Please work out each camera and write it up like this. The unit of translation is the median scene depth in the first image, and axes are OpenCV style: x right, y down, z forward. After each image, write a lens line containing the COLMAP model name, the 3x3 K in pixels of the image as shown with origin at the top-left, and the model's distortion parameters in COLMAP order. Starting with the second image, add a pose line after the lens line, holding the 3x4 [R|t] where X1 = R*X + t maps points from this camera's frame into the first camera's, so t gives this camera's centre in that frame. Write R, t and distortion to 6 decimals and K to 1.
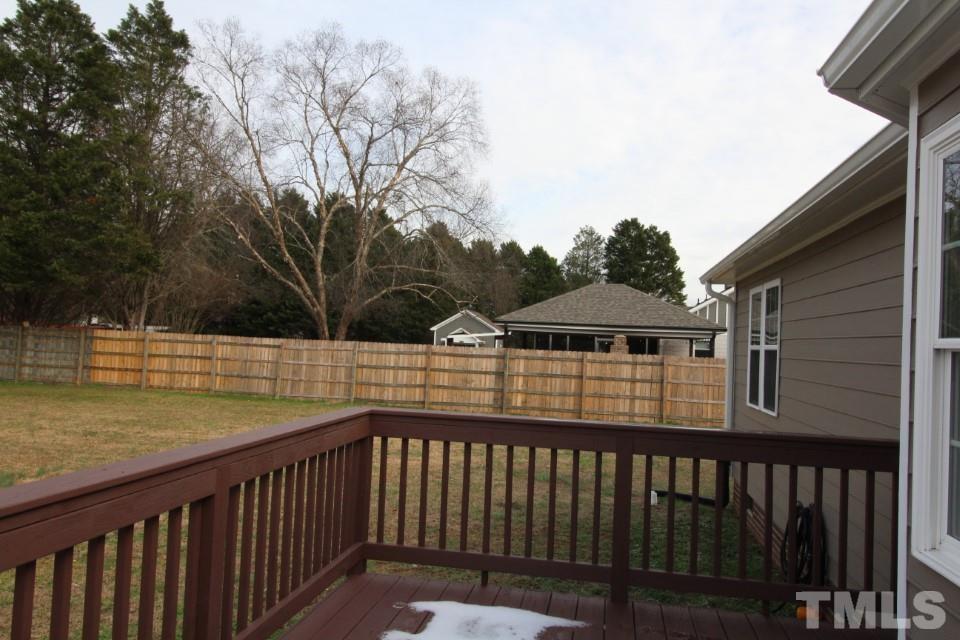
lens RADIAL K [[726.7, 0, 478.6], [0, 726.7, 313.3], [0, 0, 1]] dist [0.009479, -0.000982]
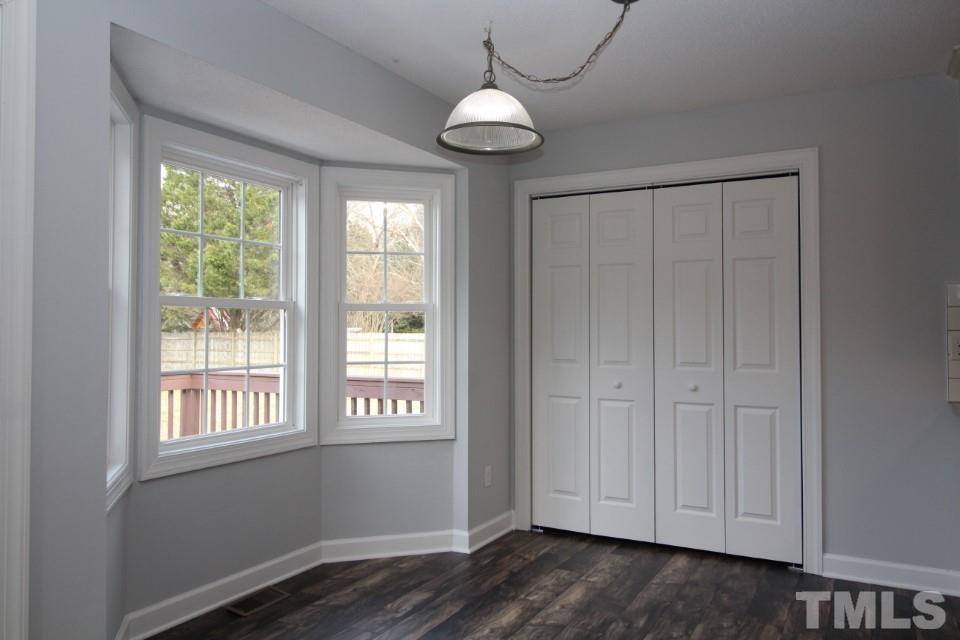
lens RADIAL K [[726.7, 0, 481.6], [0, 726.7, 316.4], [0, 0, 1]] dist [0.009479, -0.000982]
pose [[0.949828, -0.049021, -0.308906, 0.155403], [0.052840, 0.998595, 0.004002, 0.008024], [0.308276, -0.020124, 0.951084, -0.040921]]
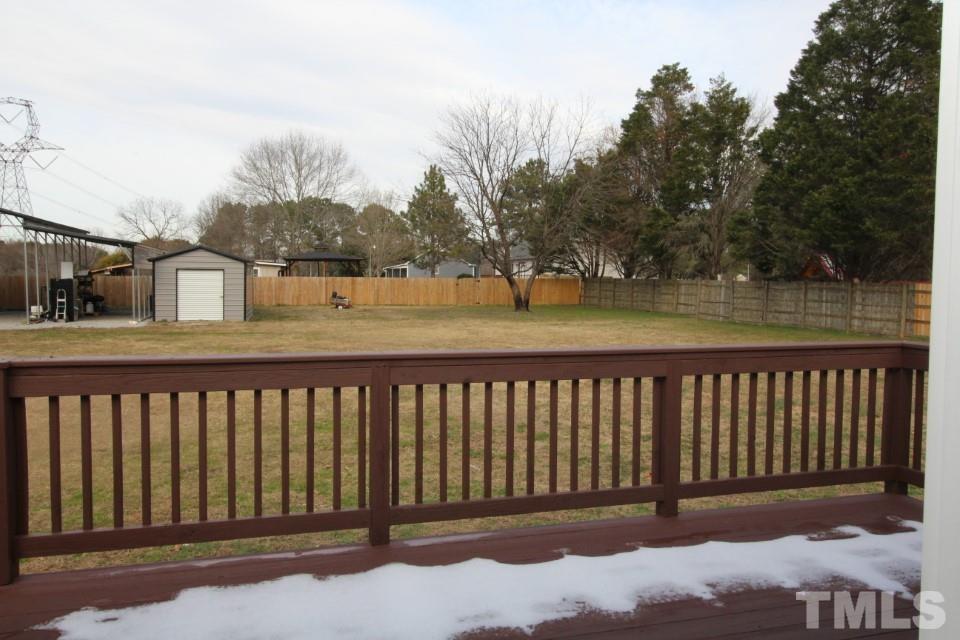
lens RADIAL K [[726.7, 0, 472.6], [0, 726.7, 315.0], [0, 0, 1]] dist [0.009479, -0.000982]
pose [[0.453430, 0.008790, -0.891248, 0.095703], [0.044737, 0.998466, 0.032608, 0.005557], [0.890168, -0.054658, 0.452342, -0.007038]]
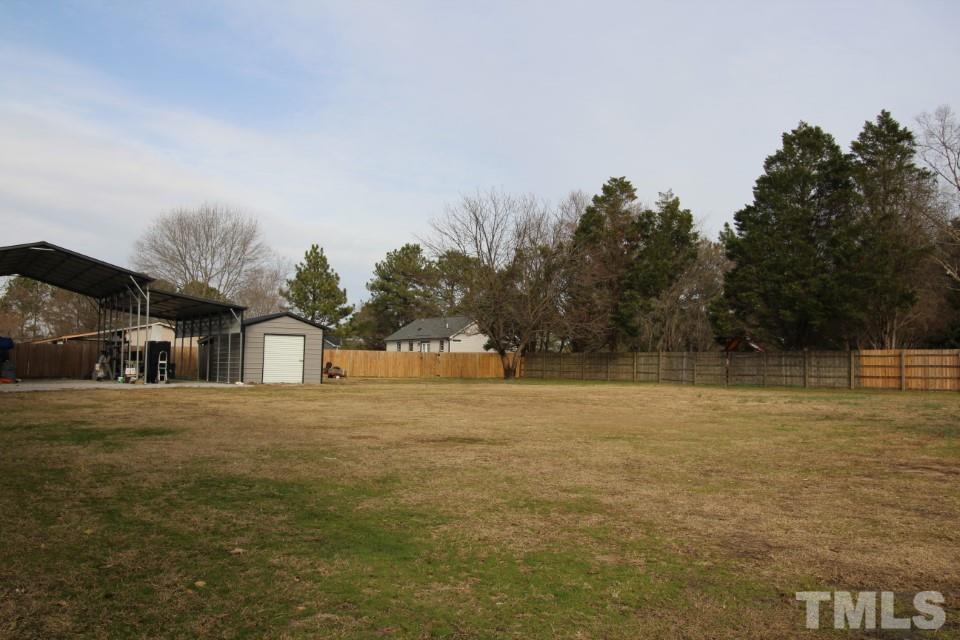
lens RADIAL K [[777.5, 0, 477.3], [0, 777.5, 311.3], [0, 0, 1]] dist [0.036231, -0.000566]
pose [[0.716888, -0.086818, -0.691761, 0.007530], [0.045900, 0.995941, -0.077427, 0.031307], [0.695675, 0.023755, 0.717963, -0.638559]]
